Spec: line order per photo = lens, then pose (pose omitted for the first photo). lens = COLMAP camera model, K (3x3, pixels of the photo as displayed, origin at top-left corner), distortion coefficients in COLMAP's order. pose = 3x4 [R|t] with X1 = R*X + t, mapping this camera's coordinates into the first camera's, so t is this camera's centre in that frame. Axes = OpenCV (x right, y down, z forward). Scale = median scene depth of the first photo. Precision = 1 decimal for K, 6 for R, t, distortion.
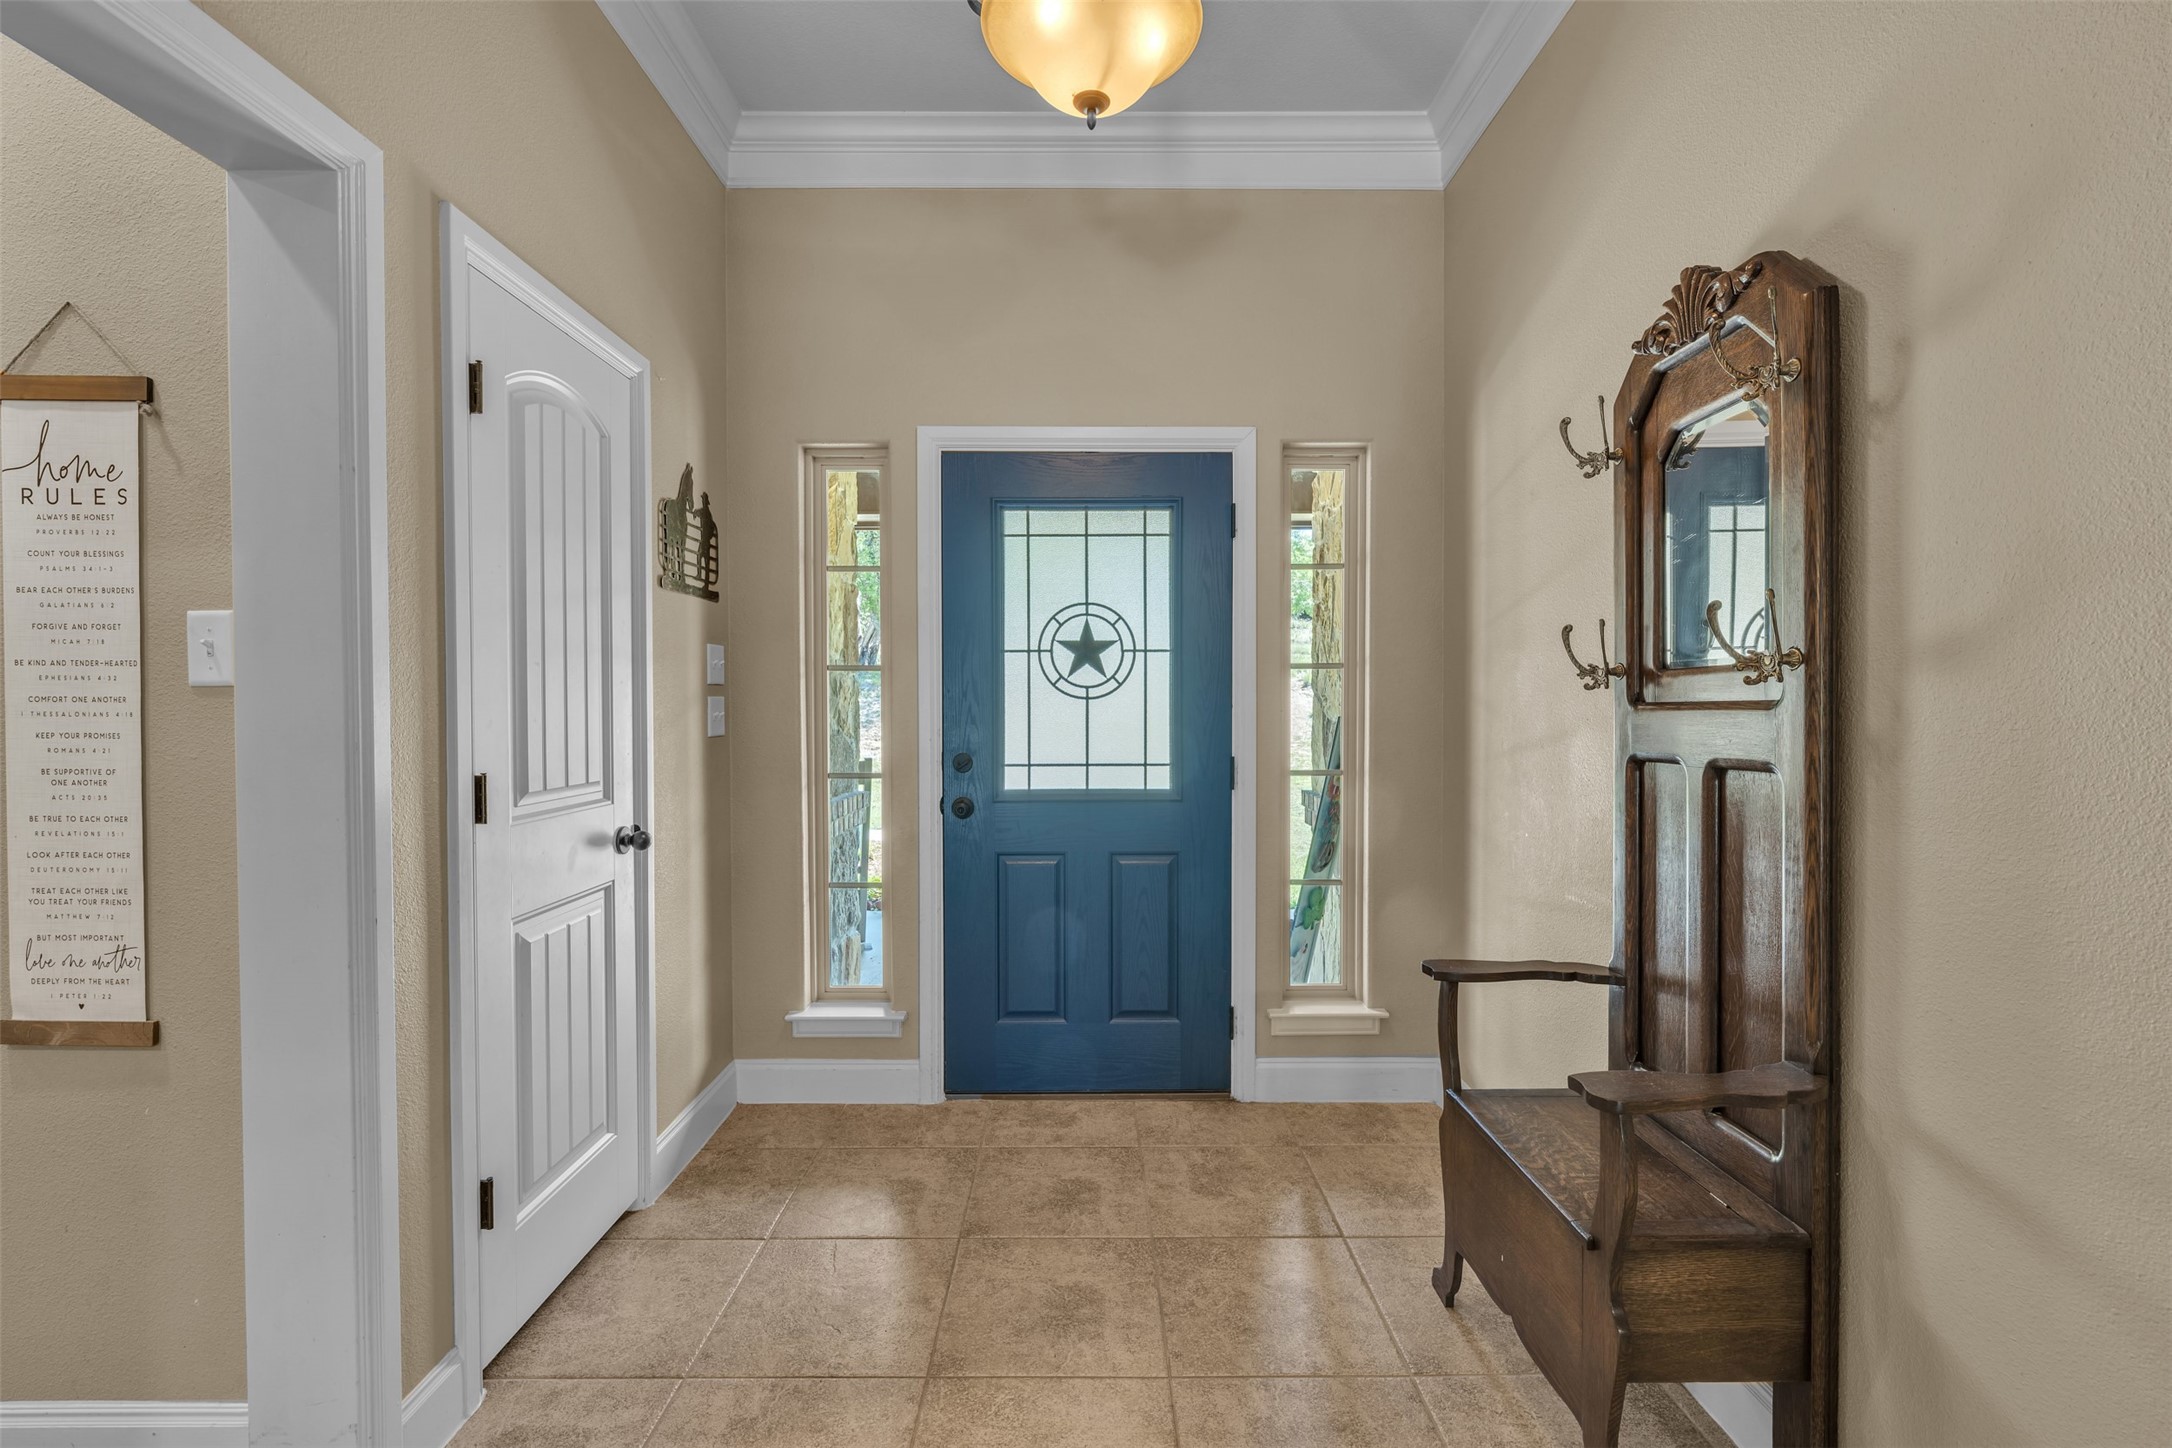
lens RADIAL K [[897.0, 0, 1086.0], [0, 897.0, 724.0], [0, 0, 1]] dist [-0.000643, 0.000105]
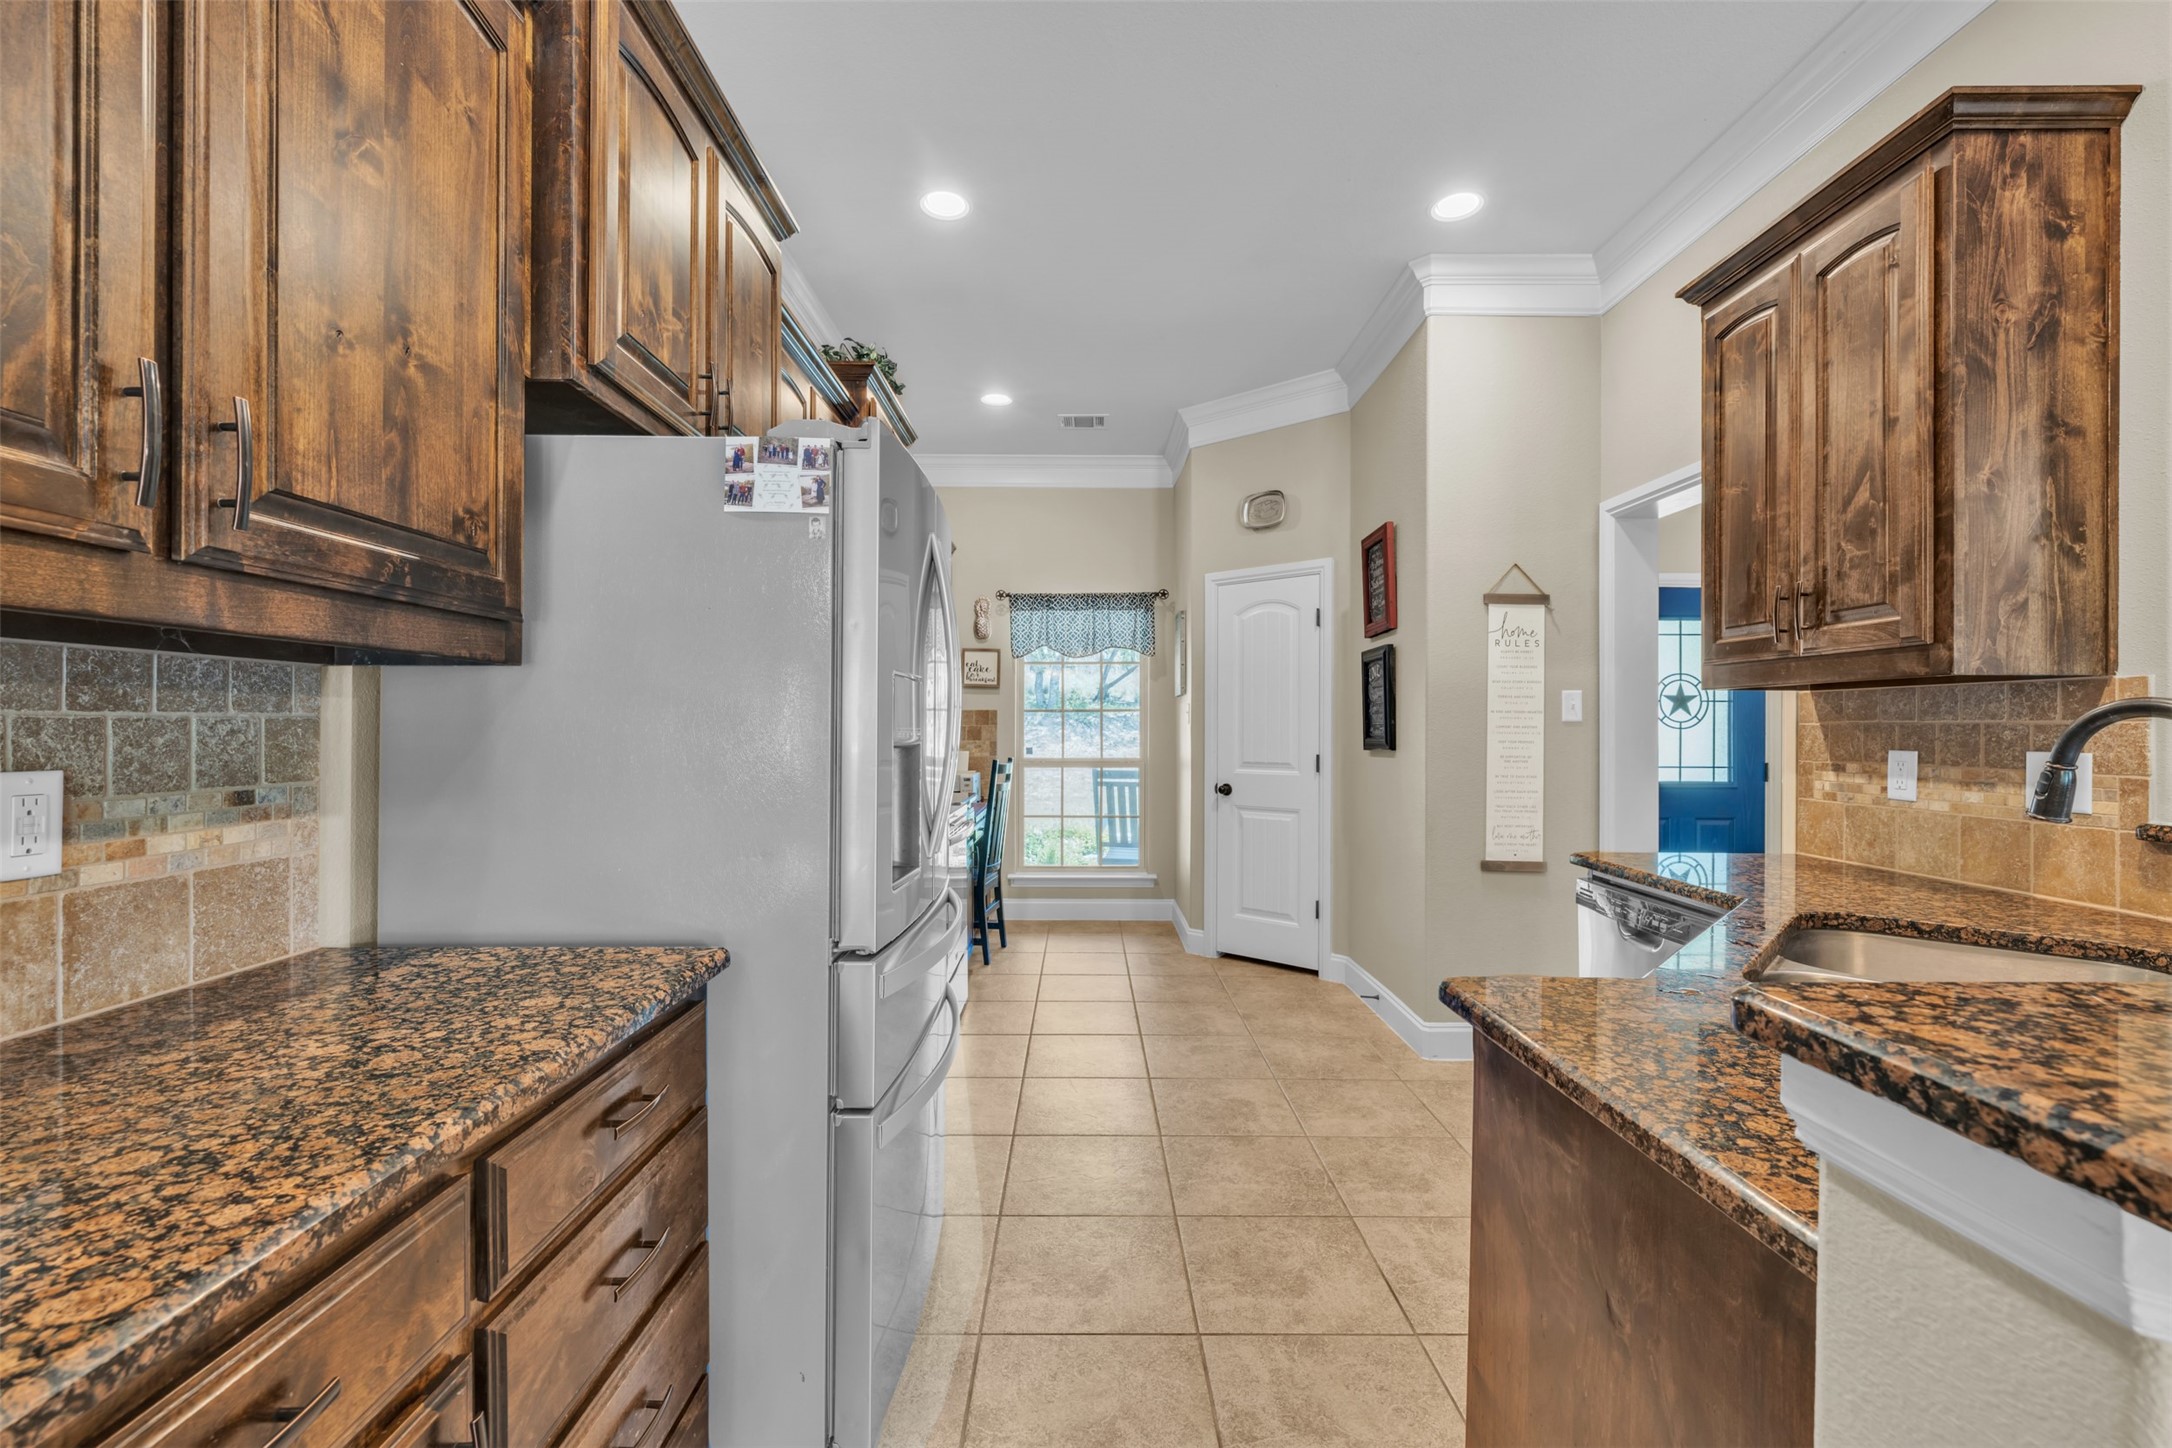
lens RADIAL K [[897.0, 0, 1086.0], [0, 897.0, 724.0], [0, 0, 1]] dist [-0.000643, 0.000105]
pose [[0.999815, 0.004693, 0.018671, -1.192857], [-0.004048, 0.999399, -0.034413, 0.026971], [-0.018821, 0.034332, 0.999233, -0.713119]]
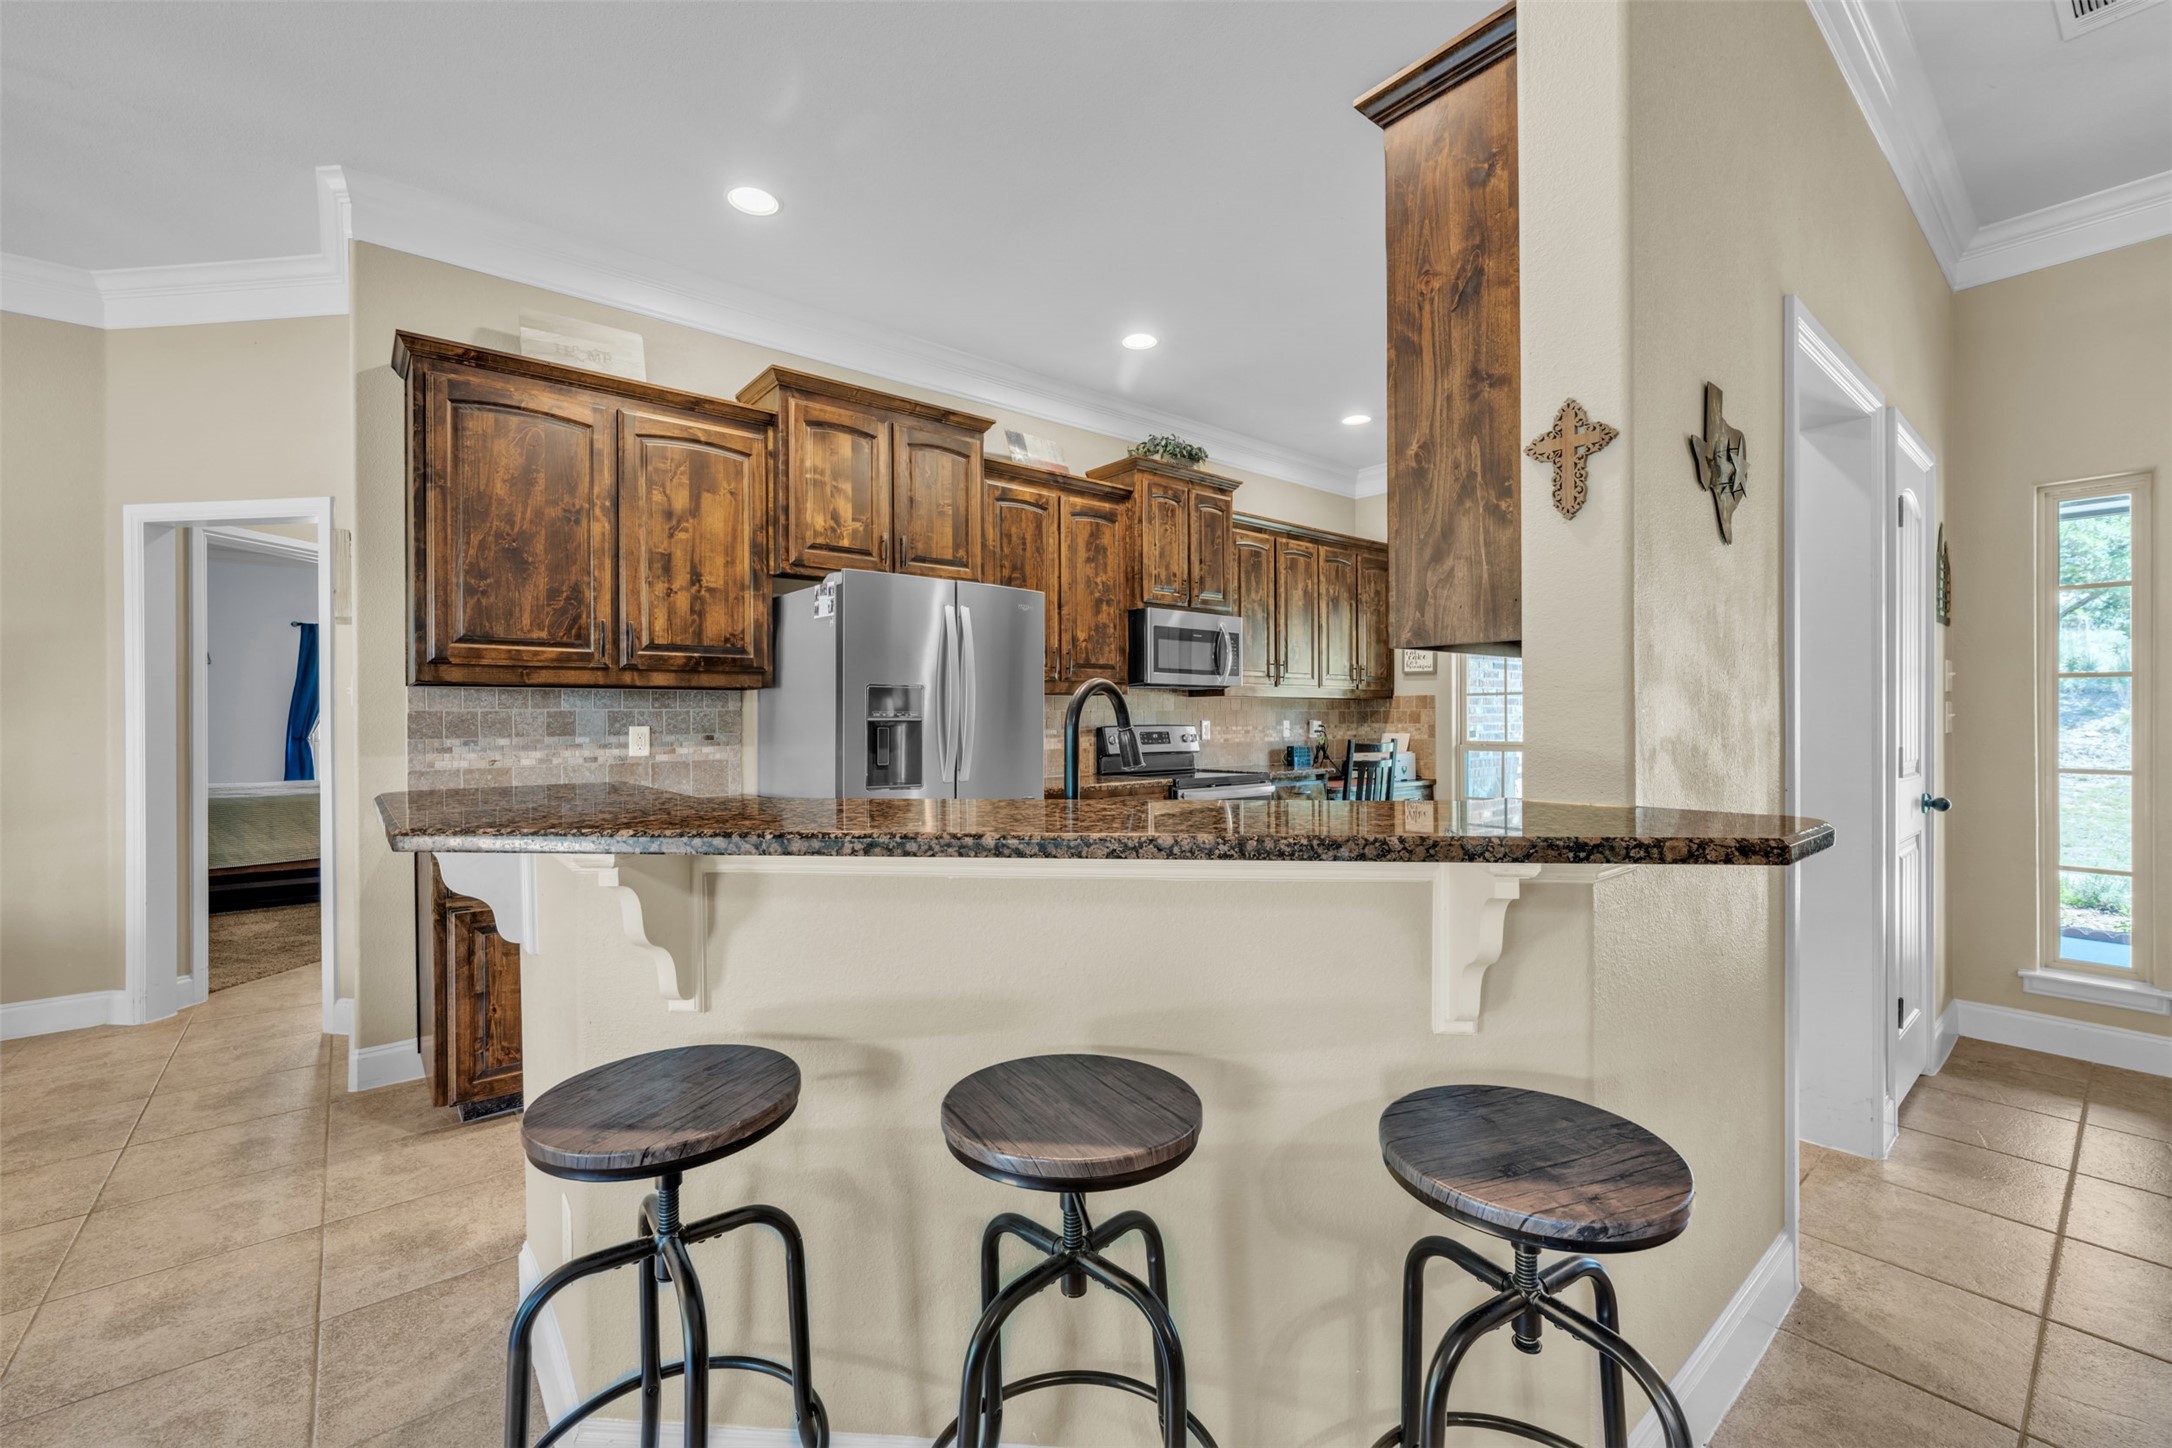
lens RADIAL K [[897.0, 0, 1086.0], [0, 897.0, 724.0], [0, 0, 1]] dist [-0.000643, 0.000105]
pose [[0.648831, 0.002966, -0.760927, -0.229744], [-0.018089, 0.999770, -0.011528, 0.035481], [0.760717, 0.021244, 0.648736, -0.692765]]
